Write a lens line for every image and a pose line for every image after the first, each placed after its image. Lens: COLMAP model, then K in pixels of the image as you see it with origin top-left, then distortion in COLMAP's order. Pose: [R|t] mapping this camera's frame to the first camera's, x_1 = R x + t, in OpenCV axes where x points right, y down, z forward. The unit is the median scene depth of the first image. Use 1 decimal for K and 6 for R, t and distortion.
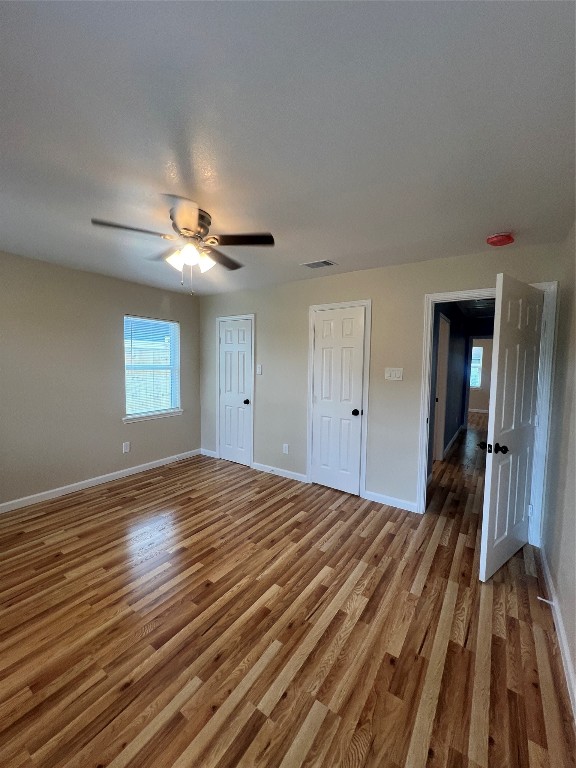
lens RADIAL K [[309.0, 0, 287.5], [0, 309.0, 382.5], [0, 0, 1]] dist [-0.005364, 0.001133]
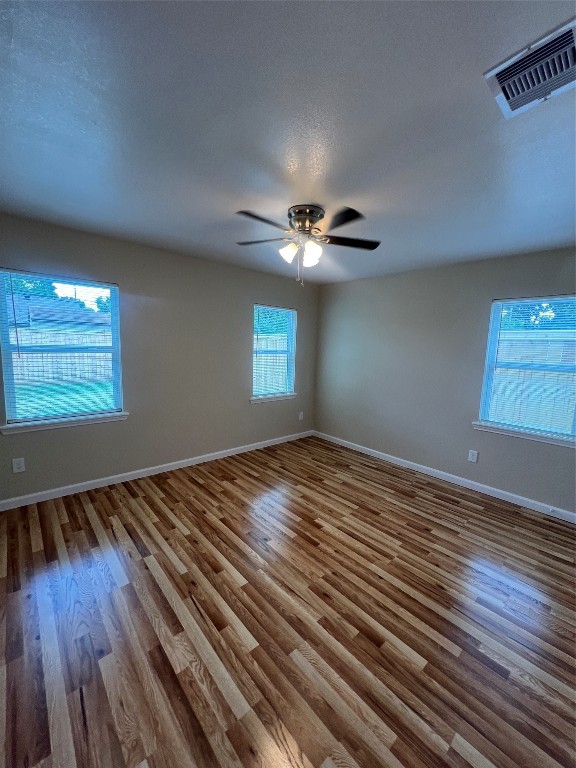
lens RADIAL K [[309.0, 0, 283.0], [0, 309.0, 380.2], [0, 0, 1]] dist [-0.005364, 0.001133]
pose [[-0.248257, 0.084993, -0.964958, 0.657020], [-0.105656, 0.987825, 0.114190, -0.064146], [0.962915, 0.130303, -0.236254, 1.035807]]
